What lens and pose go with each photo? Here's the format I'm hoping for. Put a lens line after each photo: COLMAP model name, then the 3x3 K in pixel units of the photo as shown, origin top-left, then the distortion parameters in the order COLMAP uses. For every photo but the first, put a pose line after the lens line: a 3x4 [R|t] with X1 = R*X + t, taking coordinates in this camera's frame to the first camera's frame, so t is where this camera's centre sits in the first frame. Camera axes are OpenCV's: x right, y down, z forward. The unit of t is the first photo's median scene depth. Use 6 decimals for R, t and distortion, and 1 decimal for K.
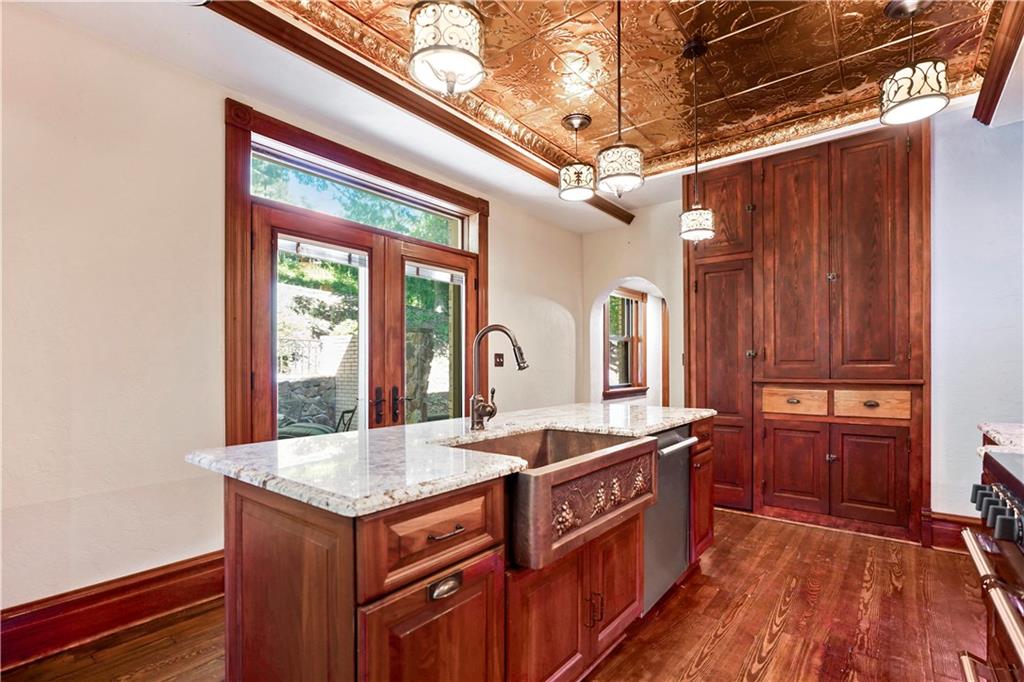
lens RADIAL K [[480.2, 0, 508.6], [0, 480.2, 363.9], [0, 0, 1]] dist [-0.005086, -0.000019]
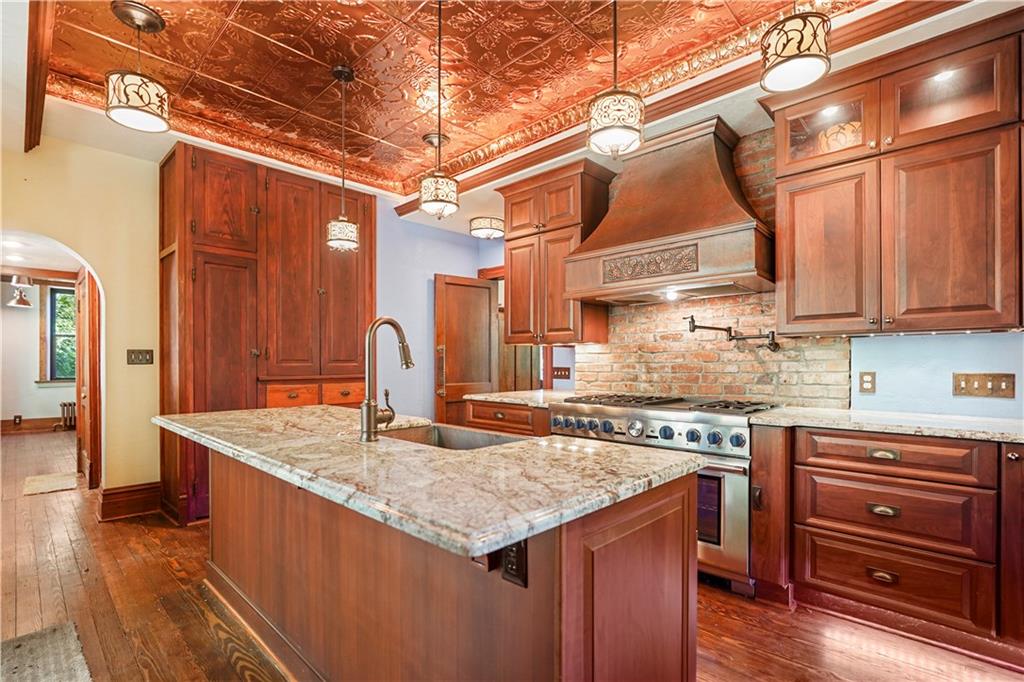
lens RADIAL K [[480.2, 0, 510.9], [0, 480.2, 363.3], [0, 0, 1]] dist [-0.005086, -0.000019]
pose [[0.099683, 0.000848, 0.995019, -0.470573], [0.000266, 1.000000, -0.000879, 0.002019], [-0.995019, 0.000353, 0.099682, 0.369898]]
